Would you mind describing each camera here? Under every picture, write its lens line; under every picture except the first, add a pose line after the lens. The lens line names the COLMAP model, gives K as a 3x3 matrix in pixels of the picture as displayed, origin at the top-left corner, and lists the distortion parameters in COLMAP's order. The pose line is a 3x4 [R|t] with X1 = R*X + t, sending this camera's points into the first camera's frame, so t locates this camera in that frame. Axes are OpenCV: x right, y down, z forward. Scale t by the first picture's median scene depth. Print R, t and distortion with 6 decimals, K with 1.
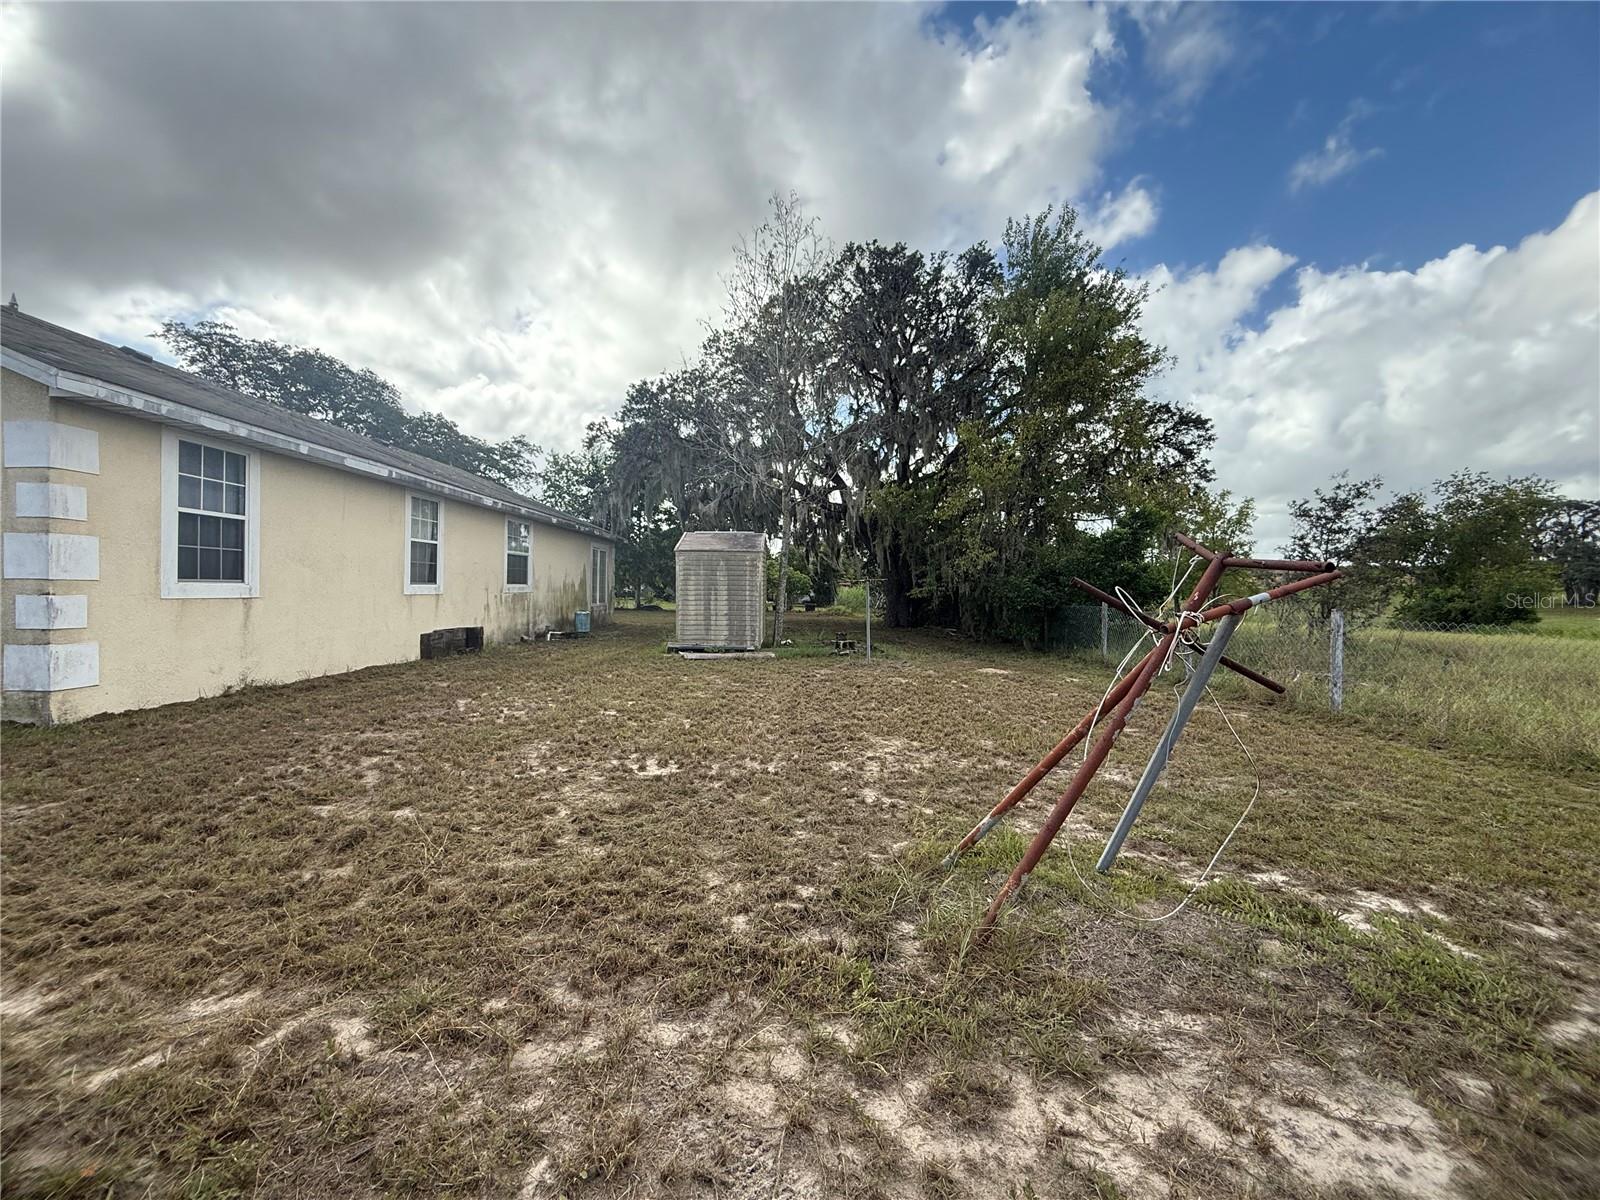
lens RADIAL K [[637.2, 0, 795.0], [0, 637.2, 600.7], [0, 0, 1]] dist [0.000845, -0.000057]
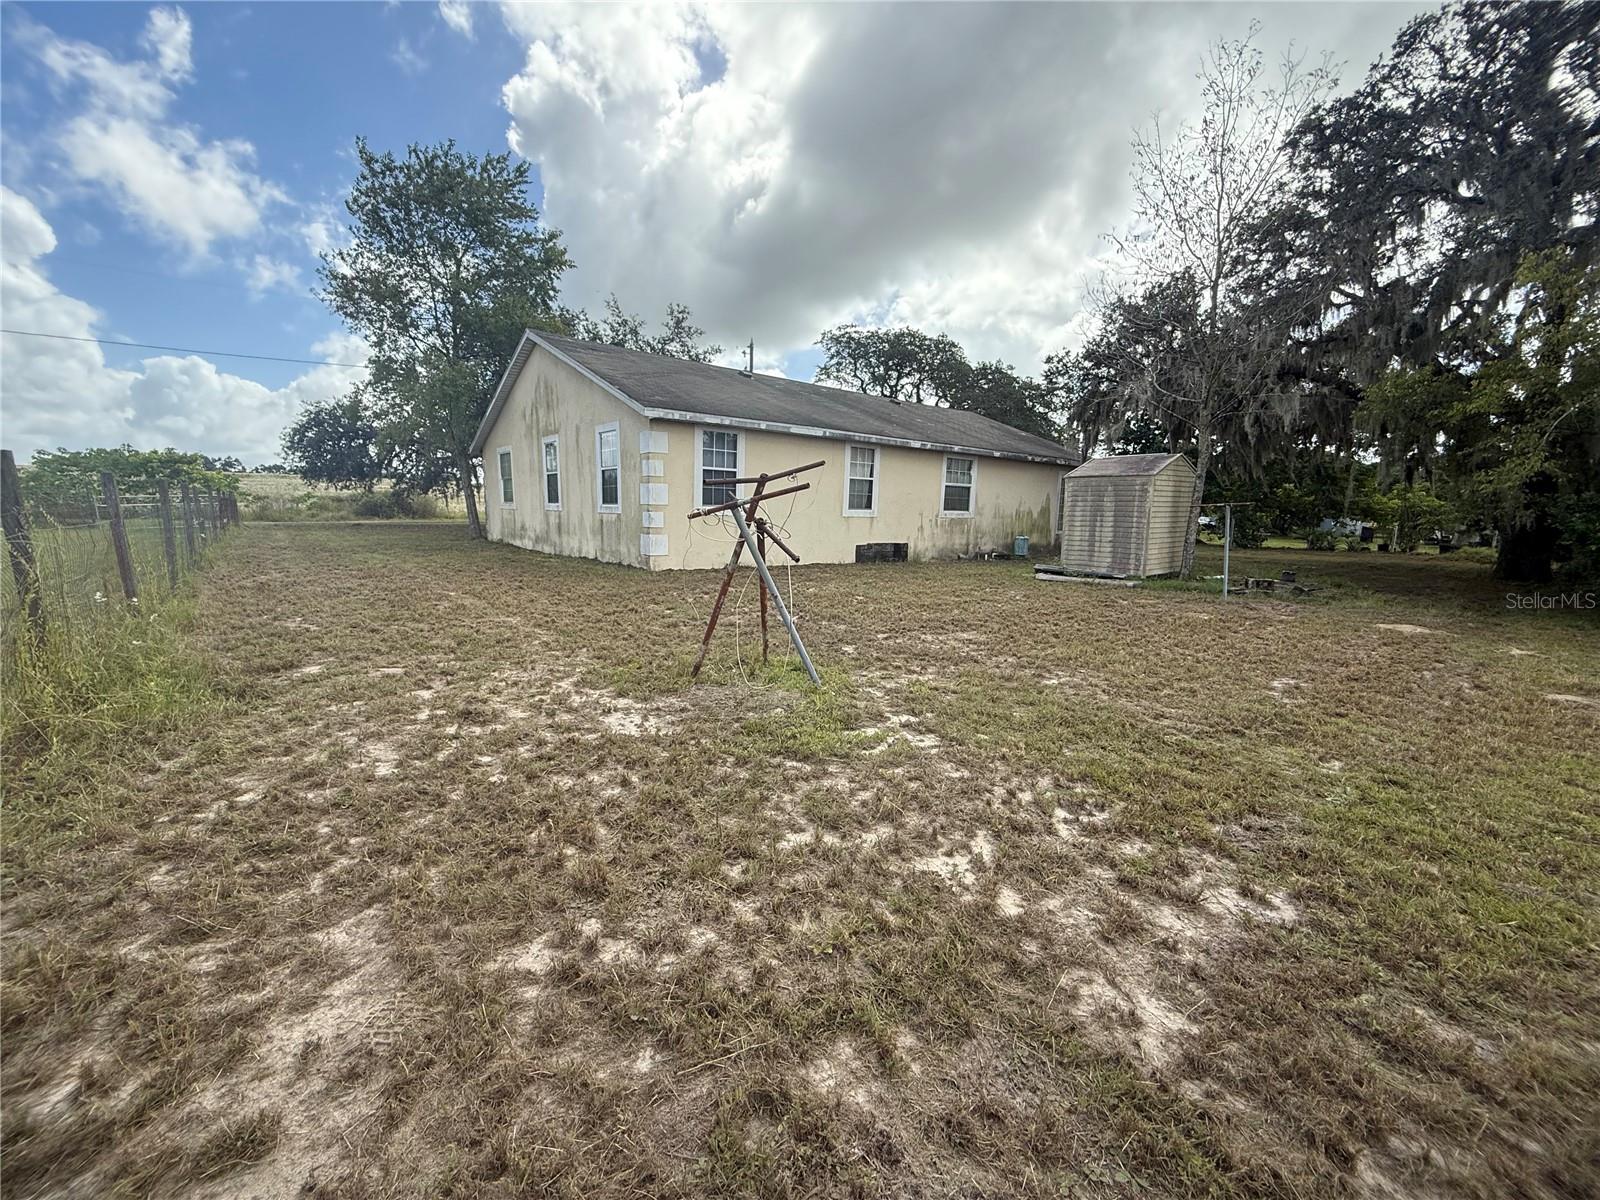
lens RADIAL K [[637.2, 0, 795.0], [0, 637.2, 600.7], [0, 0, 1]] dist [0.000845, -0.000057]
pose [[0.629312, 0.108416, -0.769554, 0.414843], [-0.026453, 0.992636, 0.118211, 0.010843], [0.776703, -0.054035, 0.627545, -0.002214]]
